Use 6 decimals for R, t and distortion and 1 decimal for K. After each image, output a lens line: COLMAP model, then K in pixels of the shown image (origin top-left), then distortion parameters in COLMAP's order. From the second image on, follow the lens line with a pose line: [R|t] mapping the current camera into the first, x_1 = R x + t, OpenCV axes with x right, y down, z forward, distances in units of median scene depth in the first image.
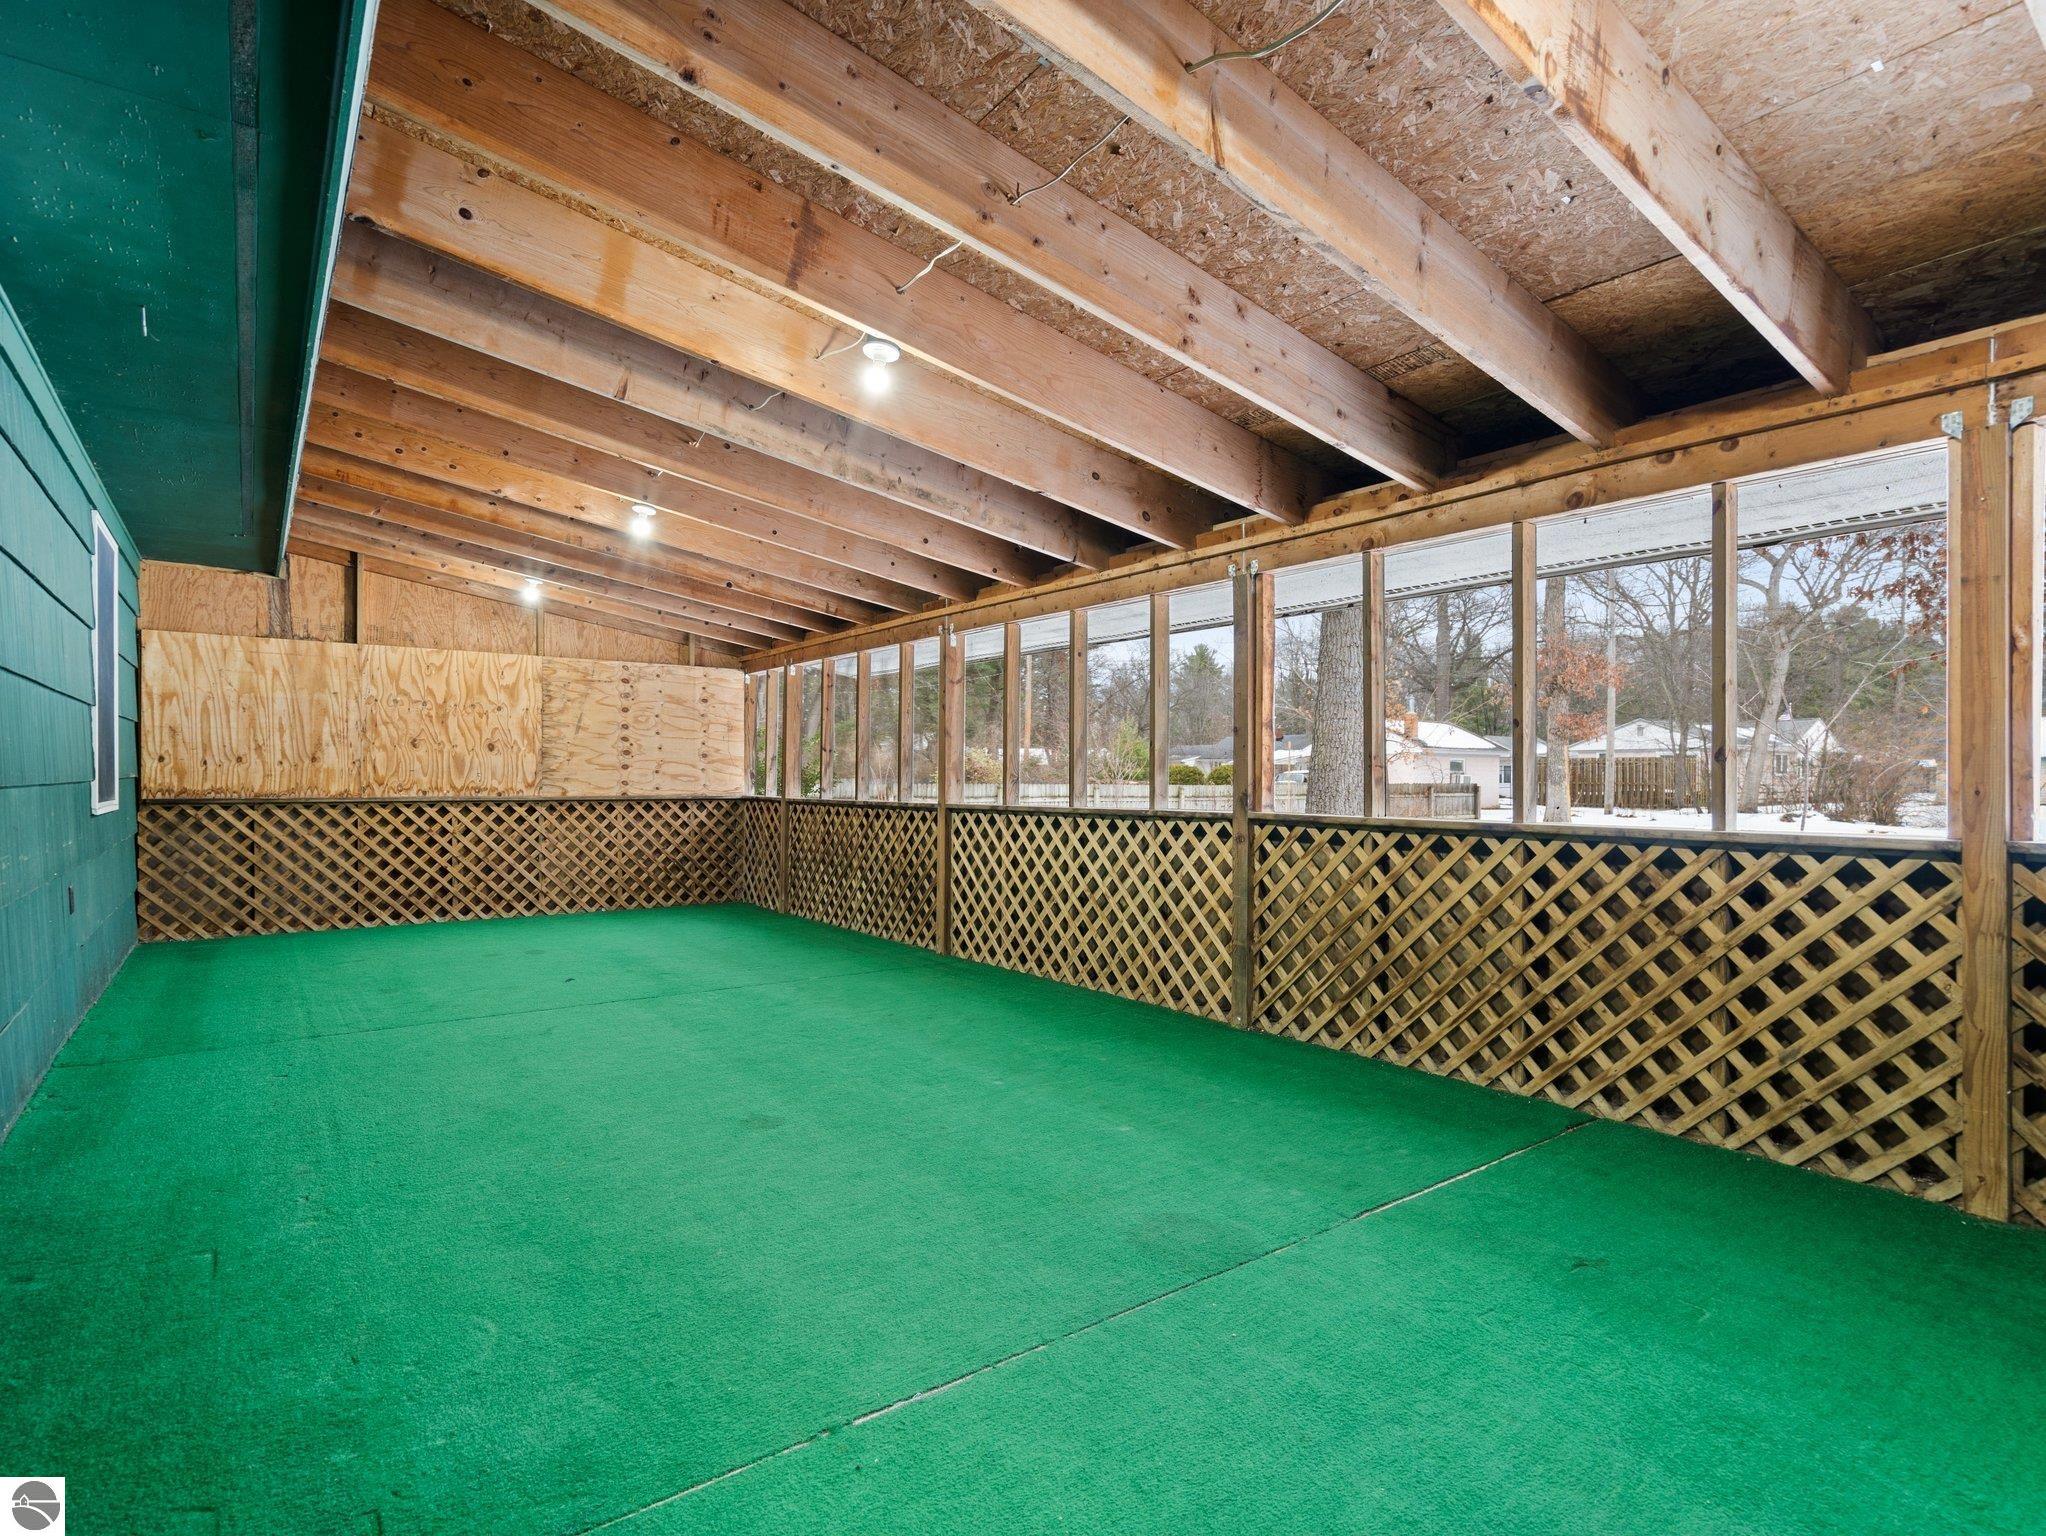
lens RADIAL K [[1048.4, 0, 1017.8], [0, 1048.4, 791.9], [0, 0, 1]] dist [-0.001720, 0.000912]
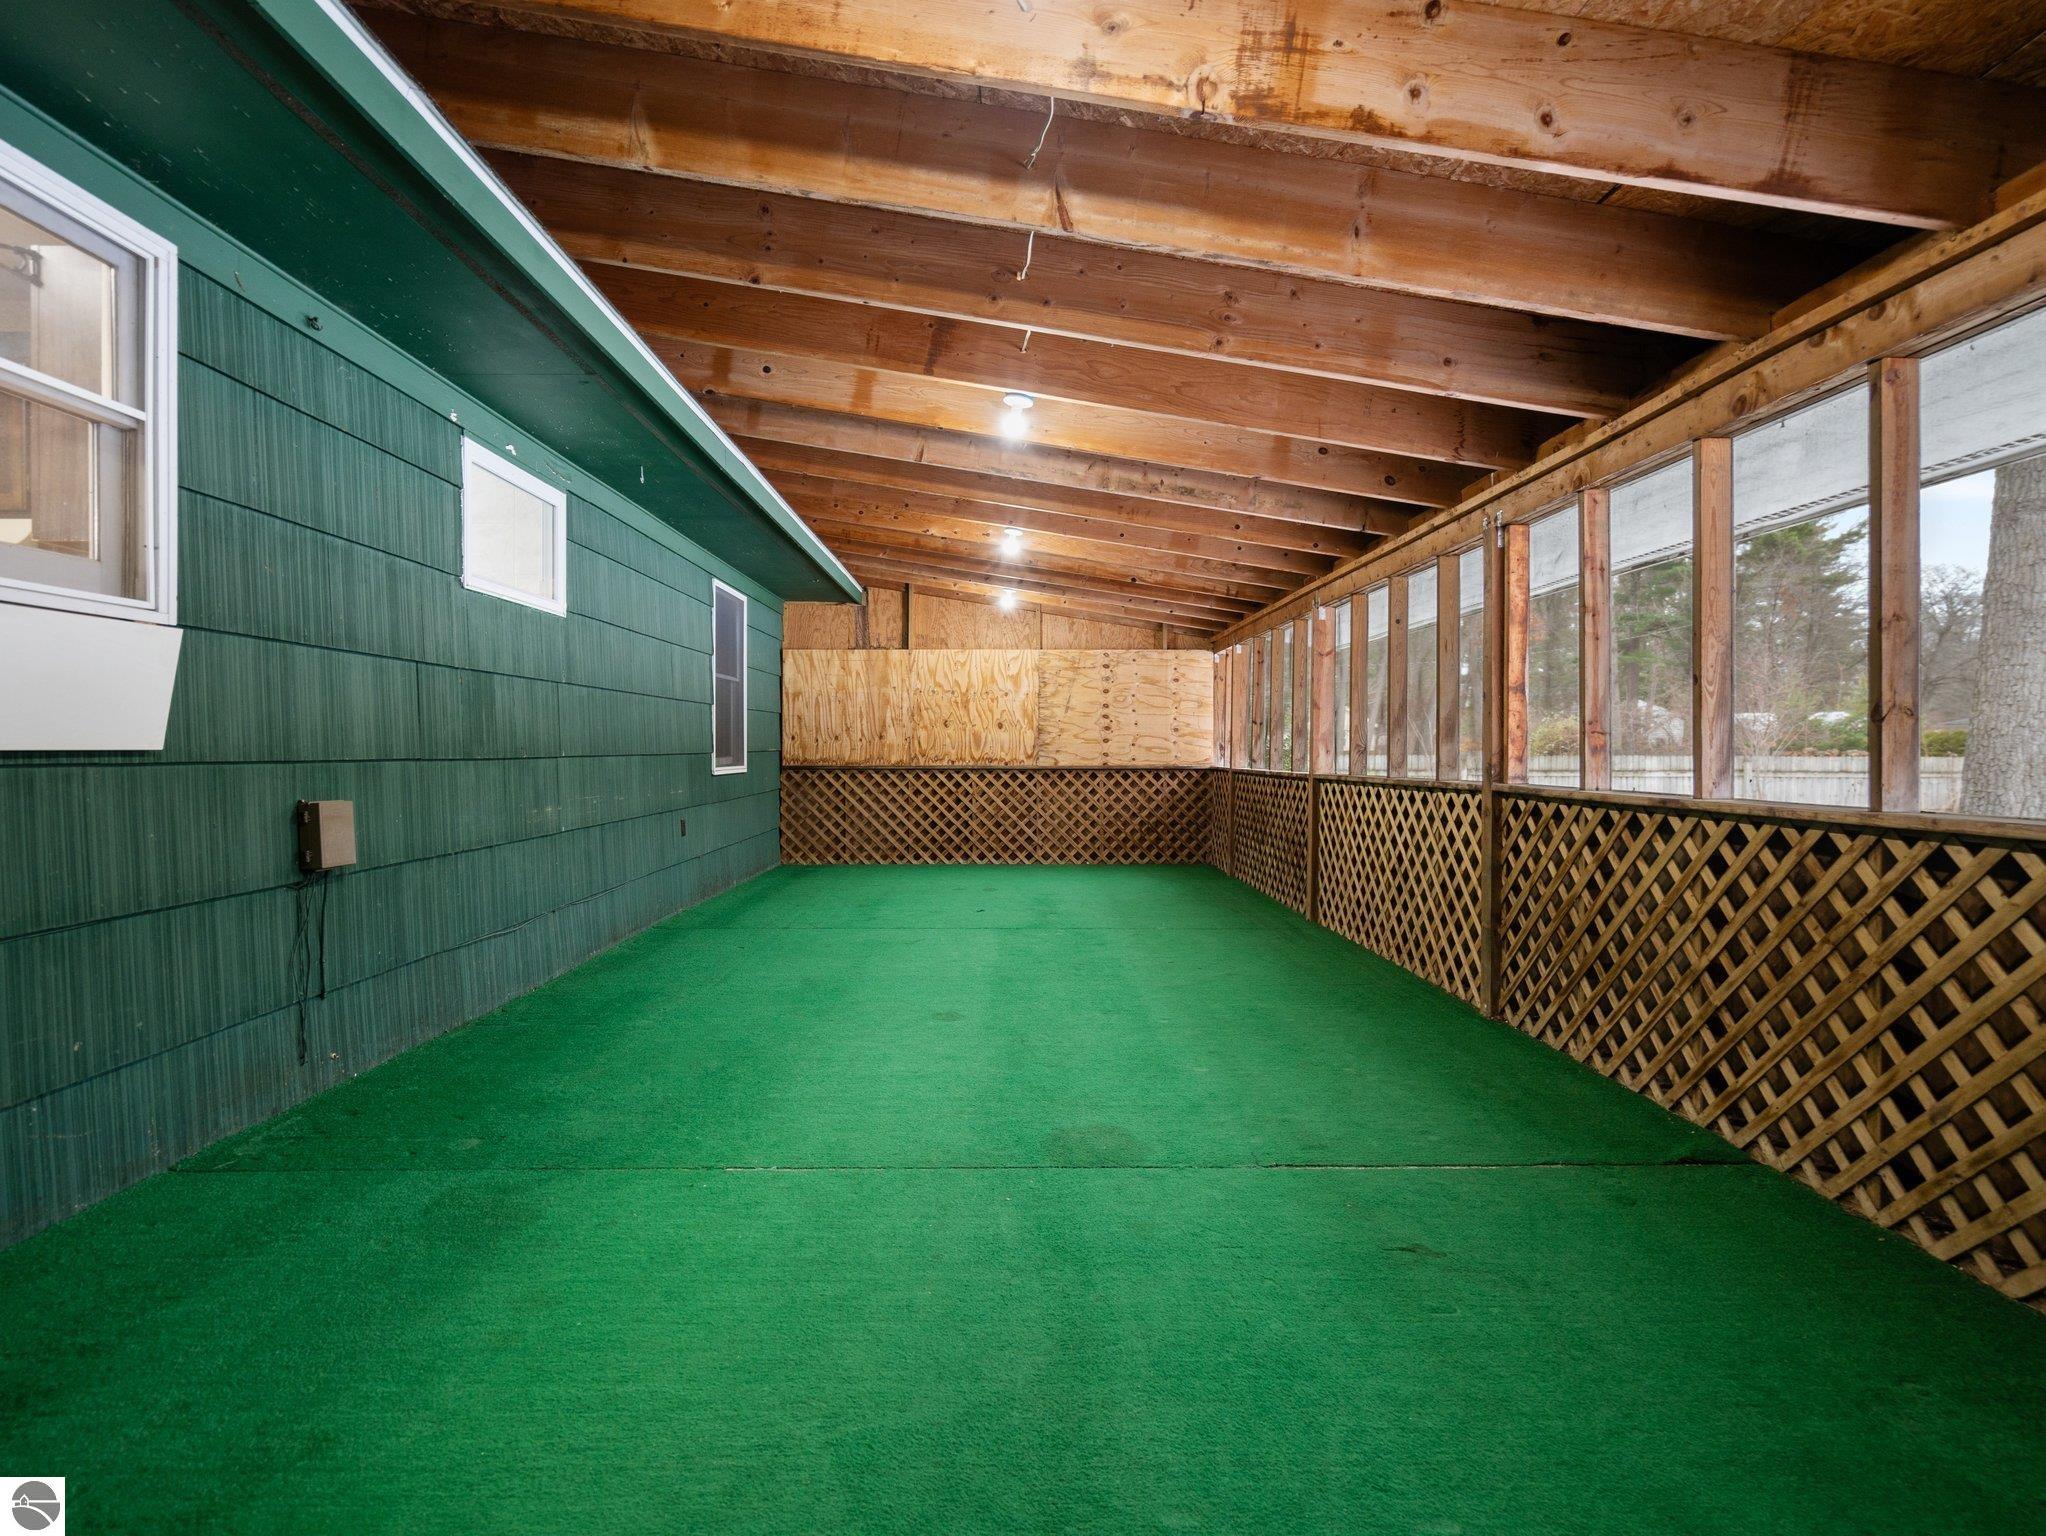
lens RADIAL K [[1060.0, 0, 1022.1], [0, 1060.0, 758.9], [0, 0, 1]] dist [-0.001043, 0.000780]
pose [[0.809438, 0.001419, -0.587204, 0.267094], [-0.005073, 0.999977, -0.004577, 0.002321], [0.587184, 0.006683, 0.809426, -0.000143]]
